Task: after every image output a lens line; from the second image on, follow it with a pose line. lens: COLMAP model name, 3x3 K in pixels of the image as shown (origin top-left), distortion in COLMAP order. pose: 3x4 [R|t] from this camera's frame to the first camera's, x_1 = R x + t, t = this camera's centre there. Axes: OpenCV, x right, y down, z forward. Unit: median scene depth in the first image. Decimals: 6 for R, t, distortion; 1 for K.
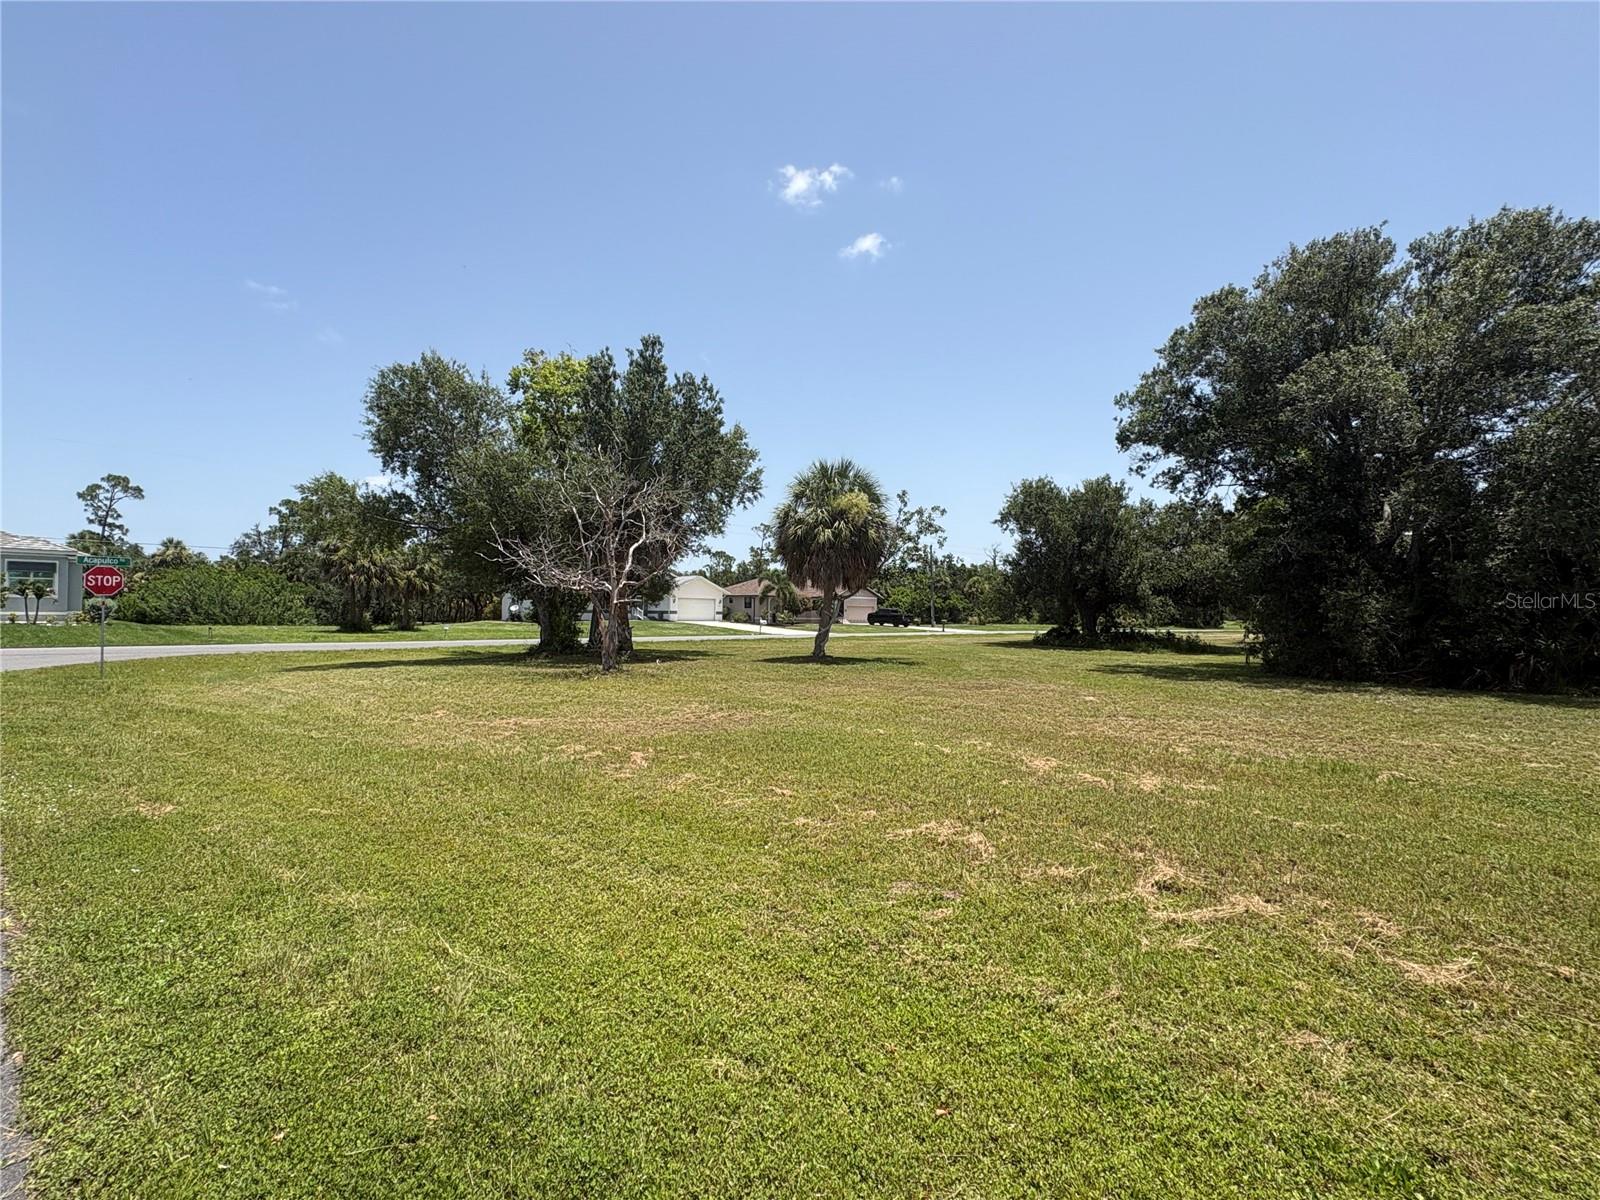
lens RADIAL K [[788.2, 0, 800.0], [0, 788.2, 600.0], [0, 0, 1]] dist [-0.002555, -0.000627]
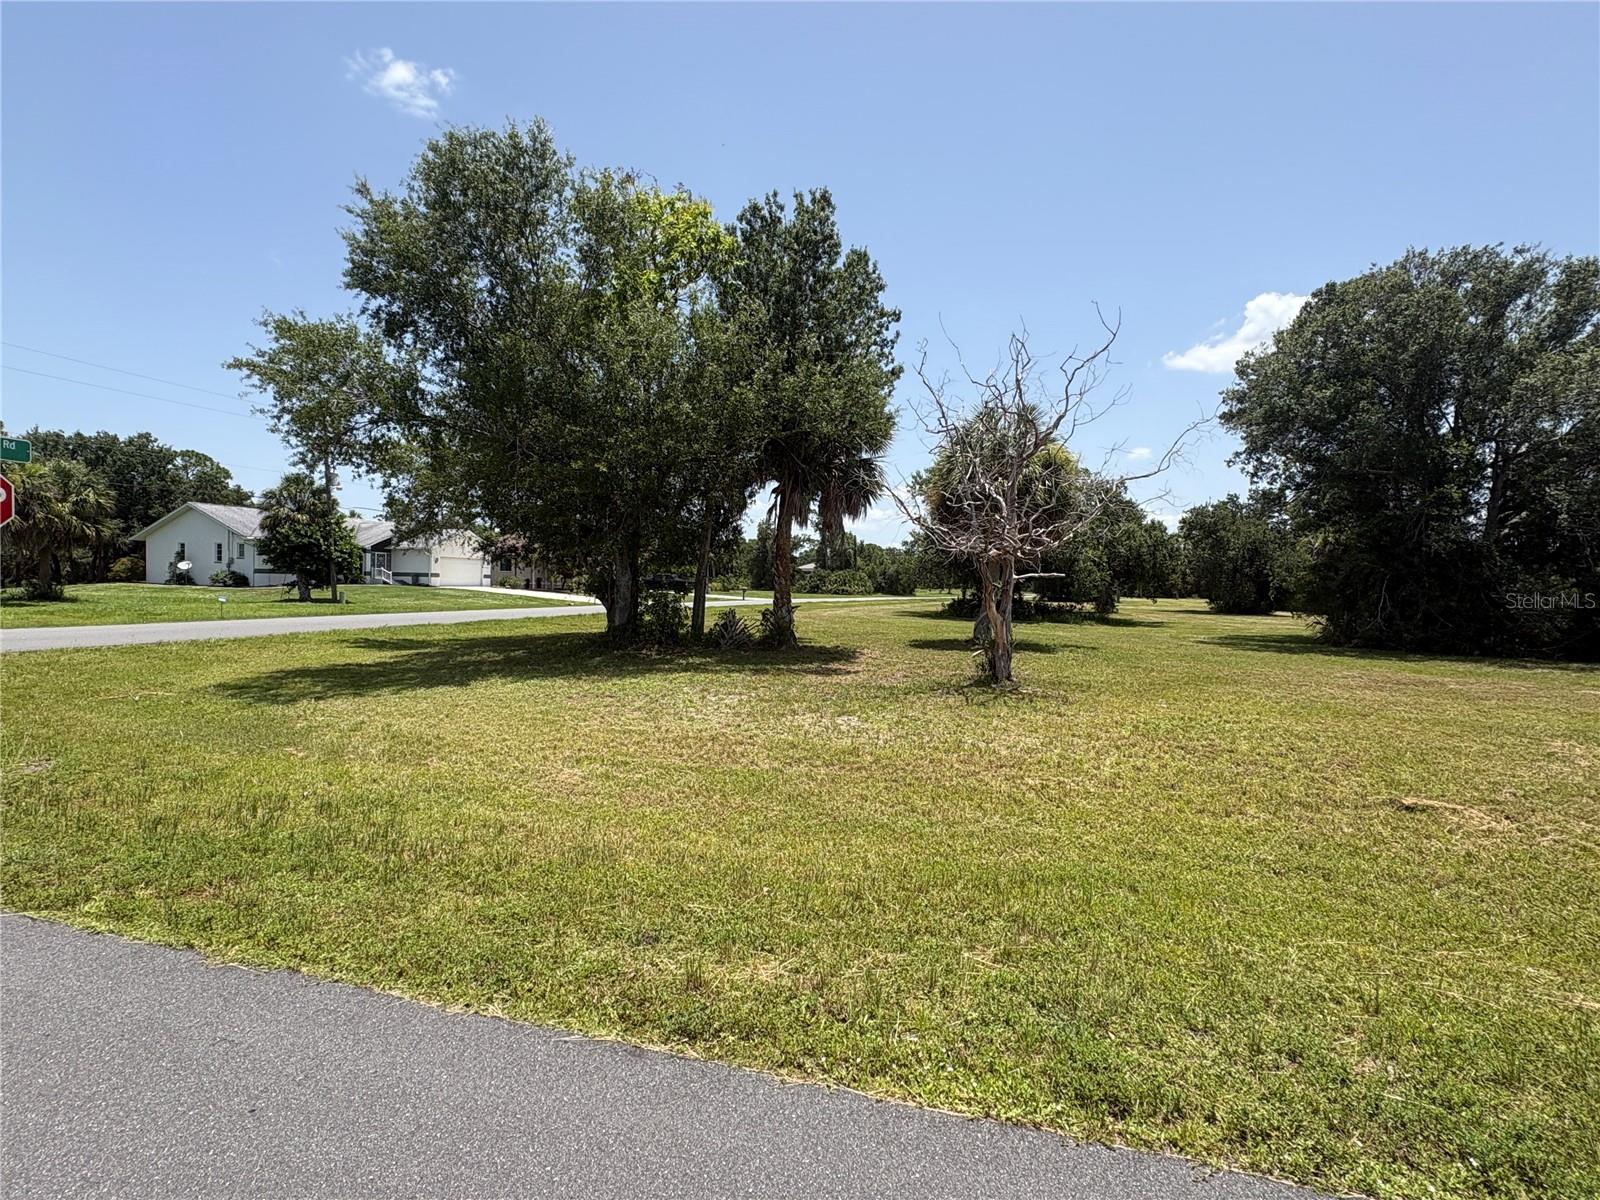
lens RADIAL K [[788.2, 0, 800.0], [0, 788.2, 600.0], [0, 0, 1]] dist [-0.002555, -0.000627]
pose [[0.884050, 0.000263, 0.467391, -0.237070], [-0.022230, 0.998892, 0.041486, -0.000201], [-0.466862, -0.047066, 0.883077, 0.166176]]
